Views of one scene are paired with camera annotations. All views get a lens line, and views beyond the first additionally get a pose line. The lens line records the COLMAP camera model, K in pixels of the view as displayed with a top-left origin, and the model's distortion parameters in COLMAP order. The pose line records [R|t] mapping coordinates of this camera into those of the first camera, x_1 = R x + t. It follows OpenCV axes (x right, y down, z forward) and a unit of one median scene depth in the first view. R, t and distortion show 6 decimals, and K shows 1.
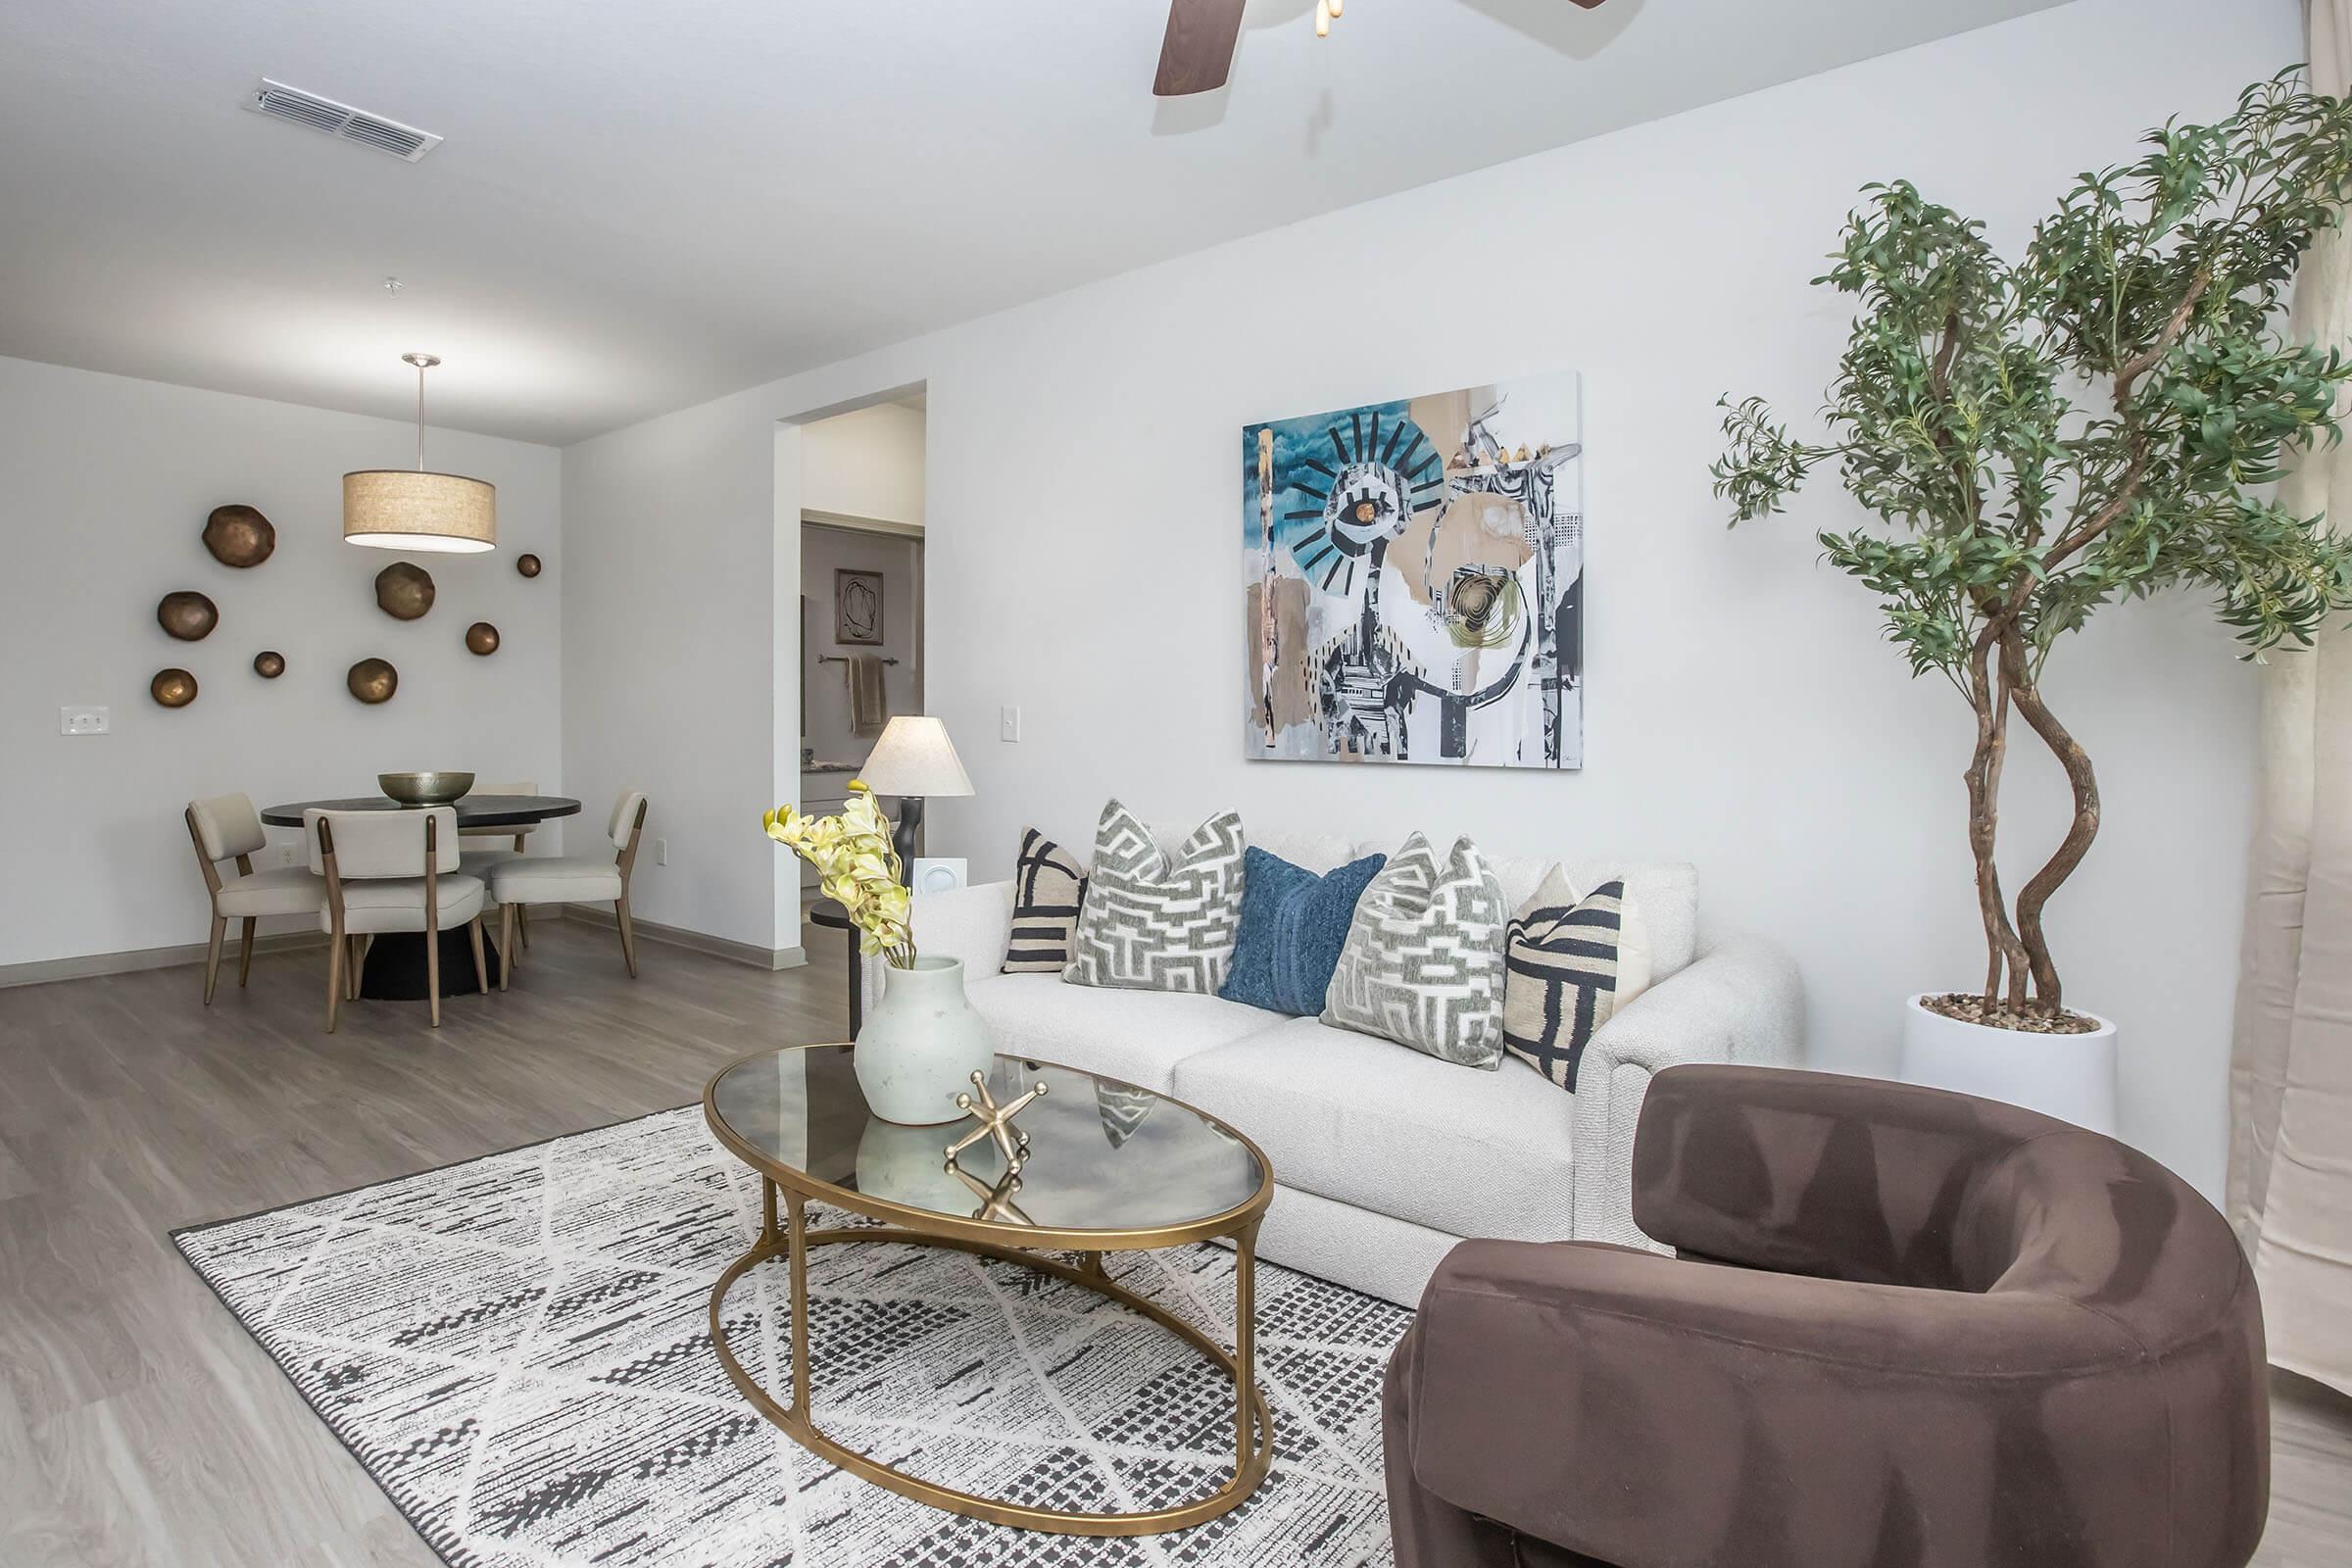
lens RADIAL K [[1199.3, 0, 1153.3], [0, 1199.3, 731.3], [0, 0, 1]] dist [-0.044644, 0.006961]
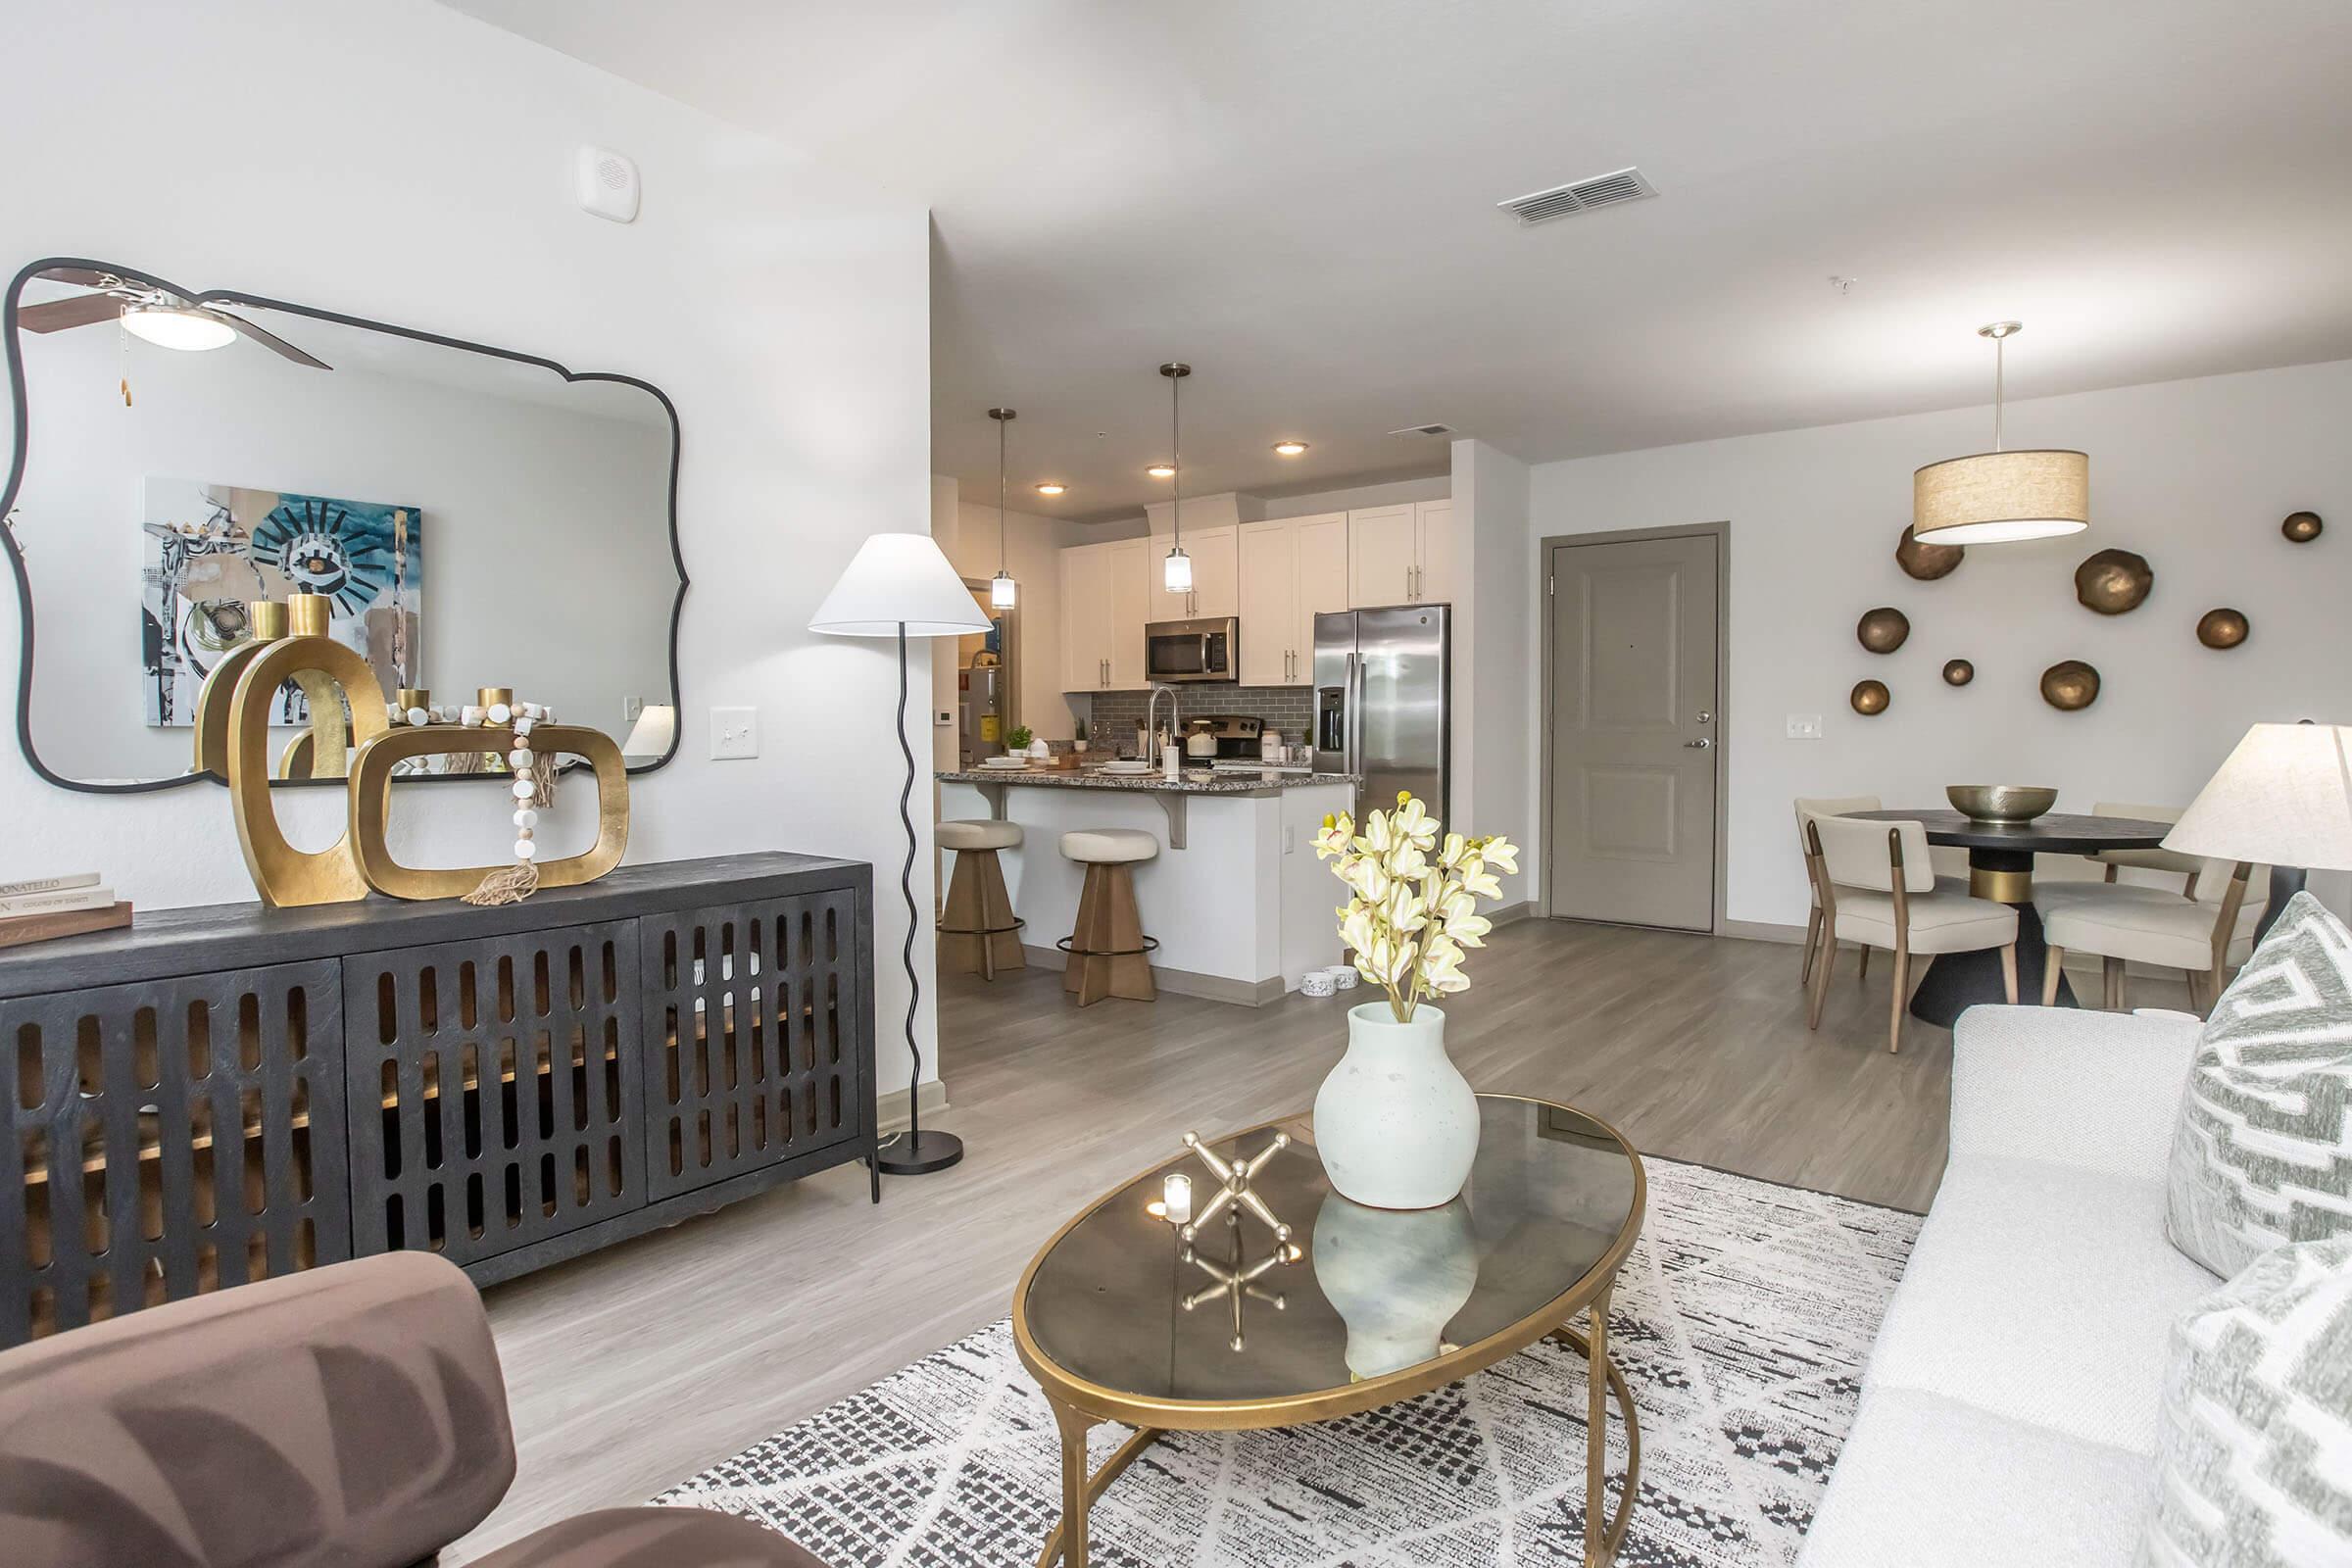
lens RADIAL K [[1199.3, 0, 1179.9], [0, 1199.3, 752.2], [0, 0, 1]] dist [-0.044644, 0.006961]
pose [[0.009256, 0.025258, -0.999638, 0.401450], [-0.016637, 0.999546, 0.025101, -0.004596], [0.999819, 0.016399, 0.009672, 0.524668]]
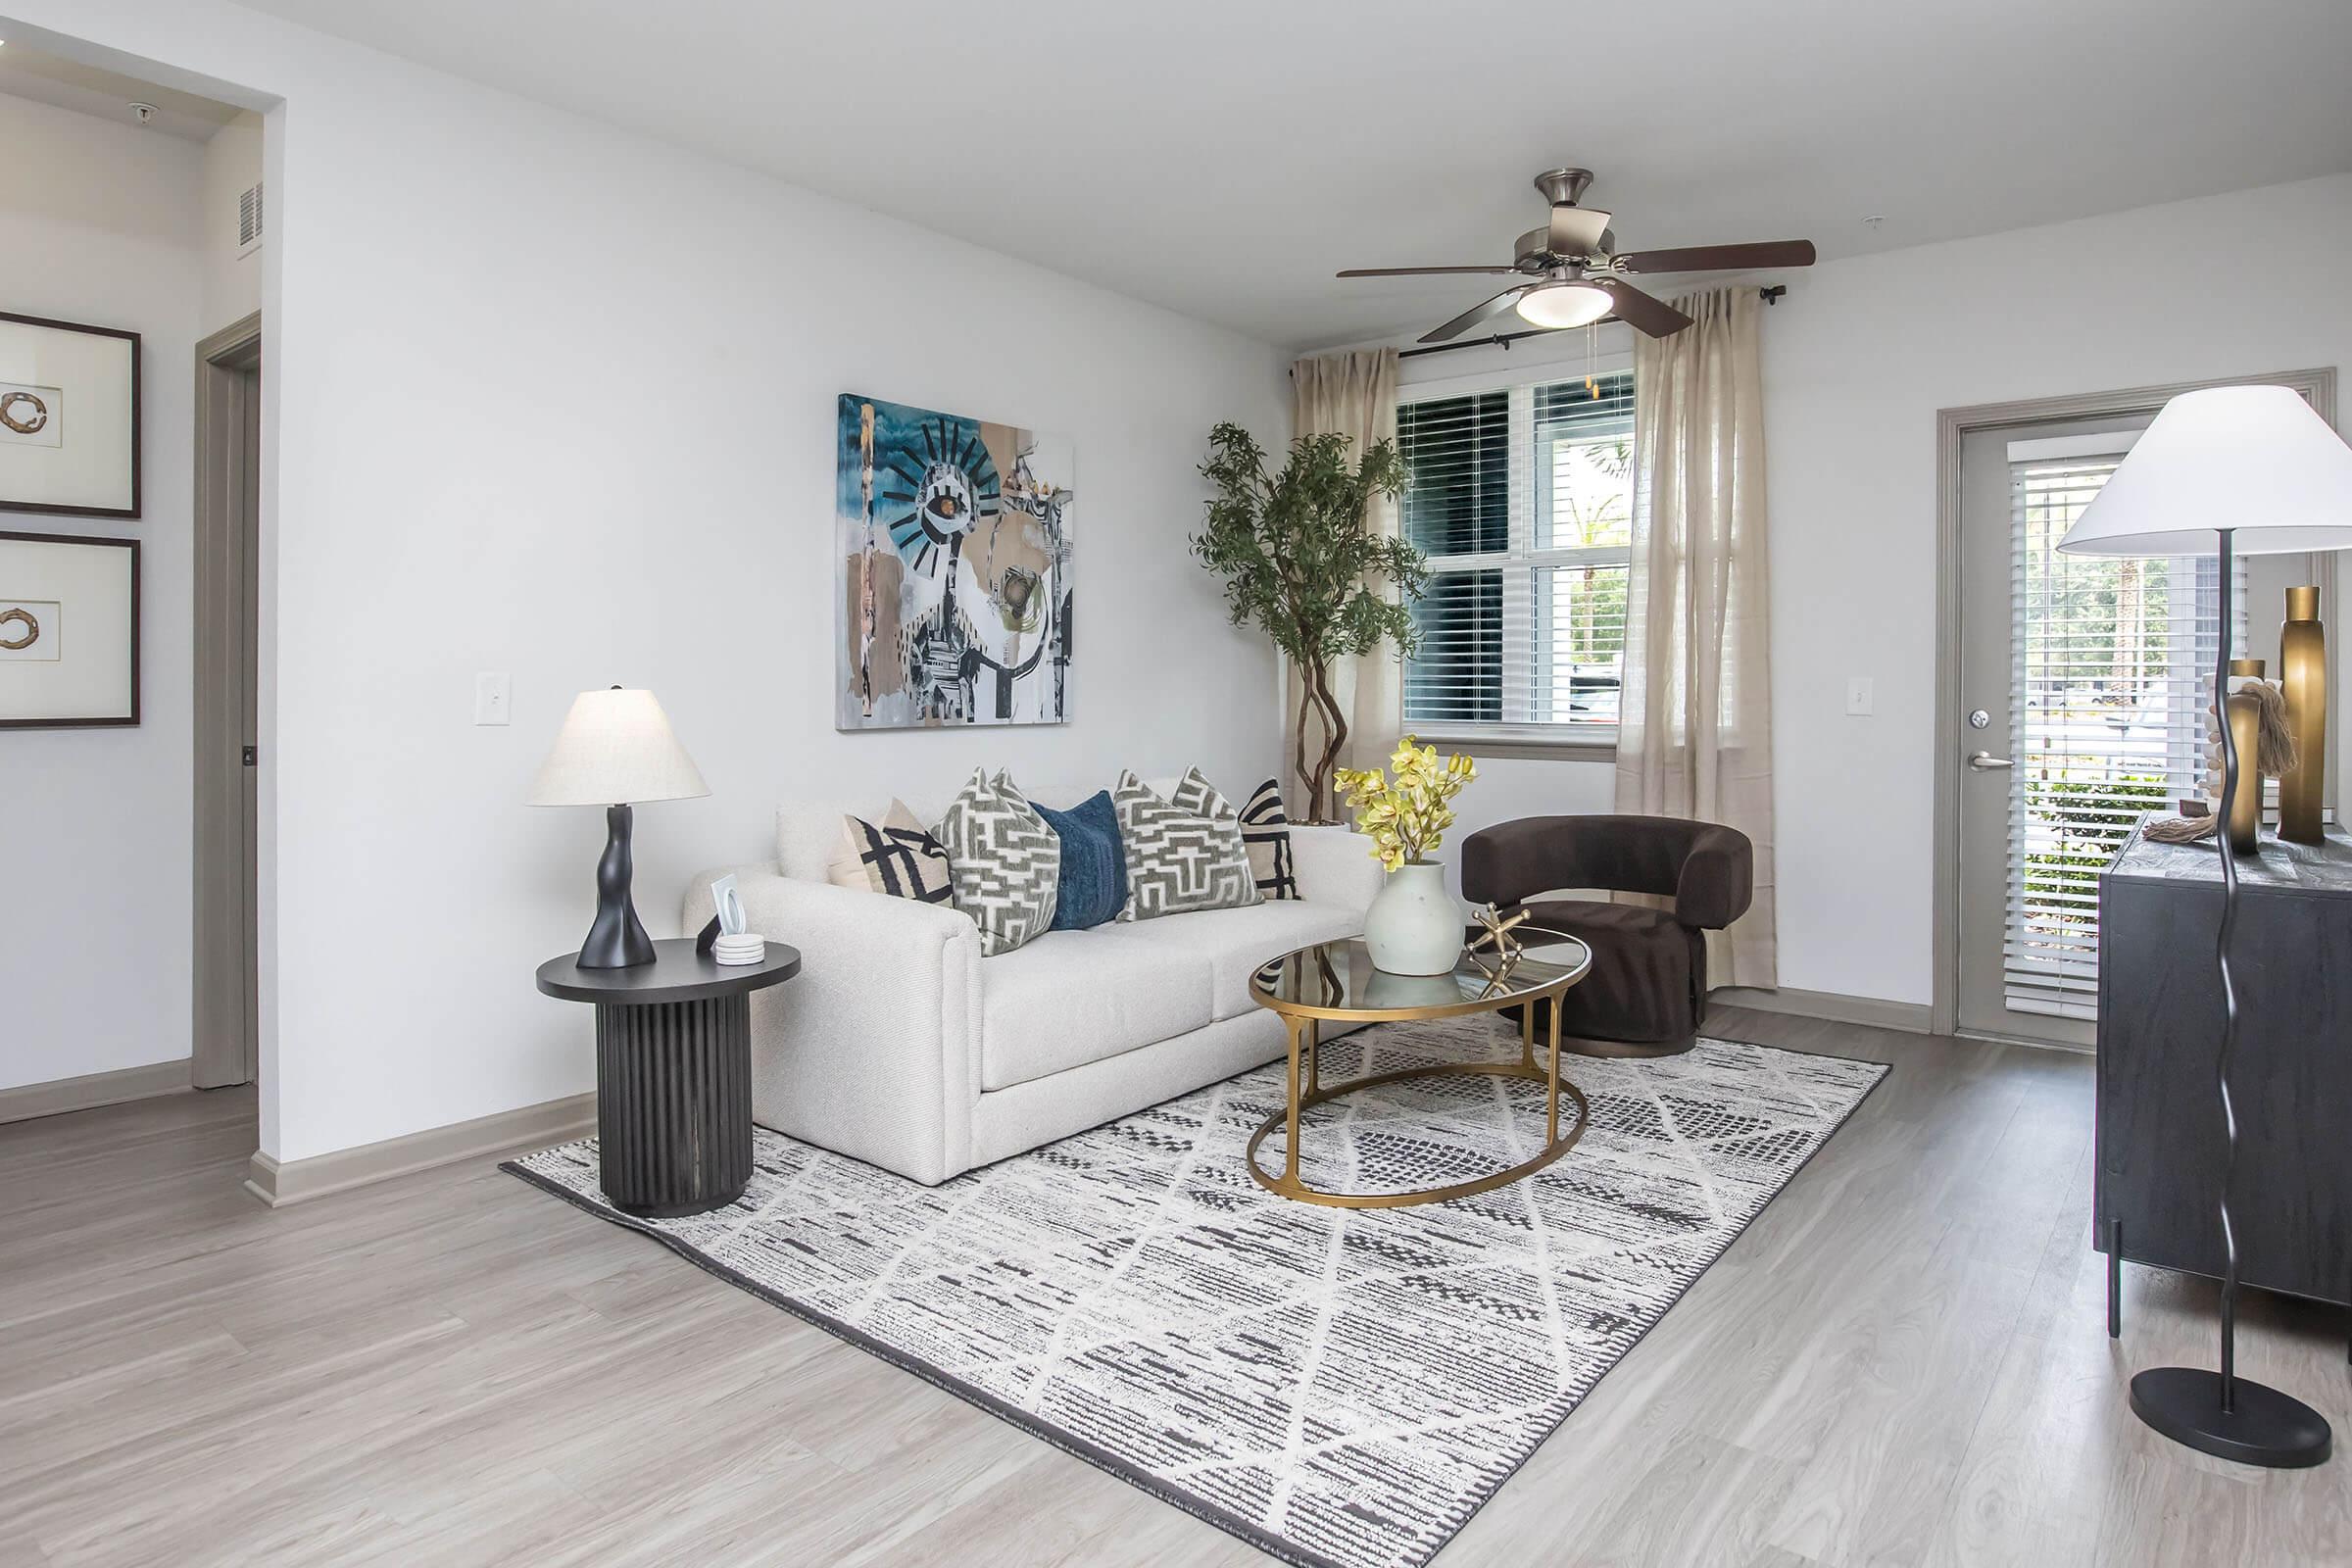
lens RADIAL K [[1355.7, 0, 1083.9], [0, 1355.7, 679.9], [0, 0, 1]] dist [-0.032119, 0.000111]
pose [[0.043565, 0.000508, 0.999050, -1.115089], [0.016069, 0.999870, -0.001209, -0.014568], [-0.998921, 0.016106, 0.043552, 0.820705]]
